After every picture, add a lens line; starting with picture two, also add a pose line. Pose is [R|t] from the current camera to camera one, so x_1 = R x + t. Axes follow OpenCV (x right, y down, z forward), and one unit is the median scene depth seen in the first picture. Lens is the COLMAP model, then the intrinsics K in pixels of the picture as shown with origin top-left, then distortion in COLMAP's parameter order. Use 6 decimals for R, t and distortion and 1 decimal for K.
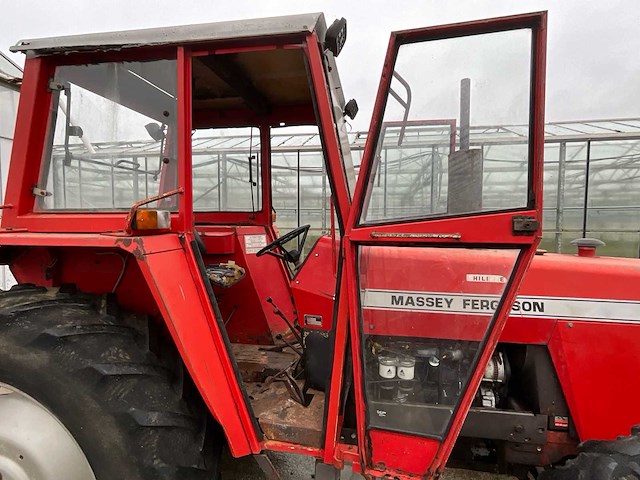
lens RADIAL K [[344.5, 0, 320.0], [0, 344.5, 240.0], [0, 0, 1]] dist [-0.000676, 0.001038]
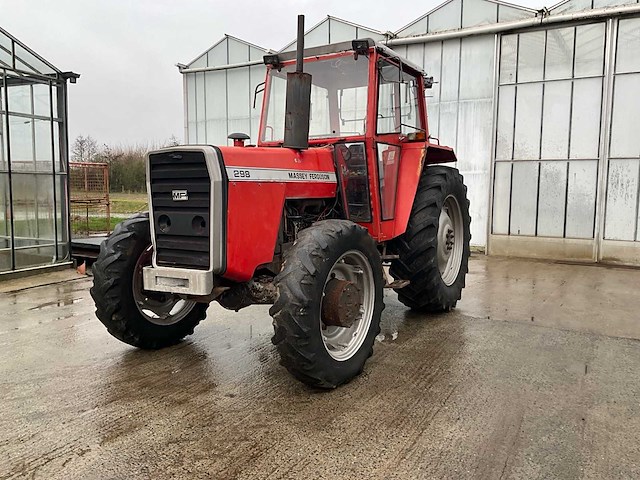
lens RADIAL K [[529.1, 0, 318.8], [0, 529.1, 233.8], [0, 0, 1]] dist [-0.005657, -0.007982]
pose [[-0.359499, 0.075378, -0.930096, 2.648237], [-0.050012, 0.993743, 0.099867, 0.191457], [0.931804, 0.082418, -0.353479, 1.902537]]
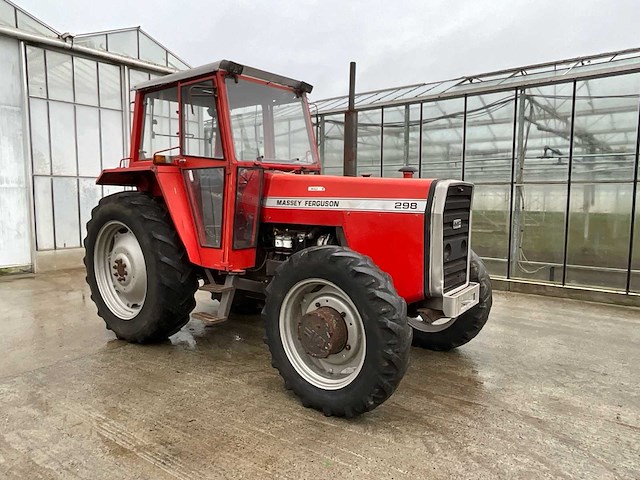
lens RADIAL K [[443.9, 0, 320.0], [0, 443.9, 240.0], [0, 0, 1]] dist [-0.004345, -0.004561]
pose [[0.875694, 0.046607, -0.480611, 1.507099], [-0.021928, 0.998142, 0.056840, 0.229830], [0.482368, -0.039236, 0.875090, -0.921669]]
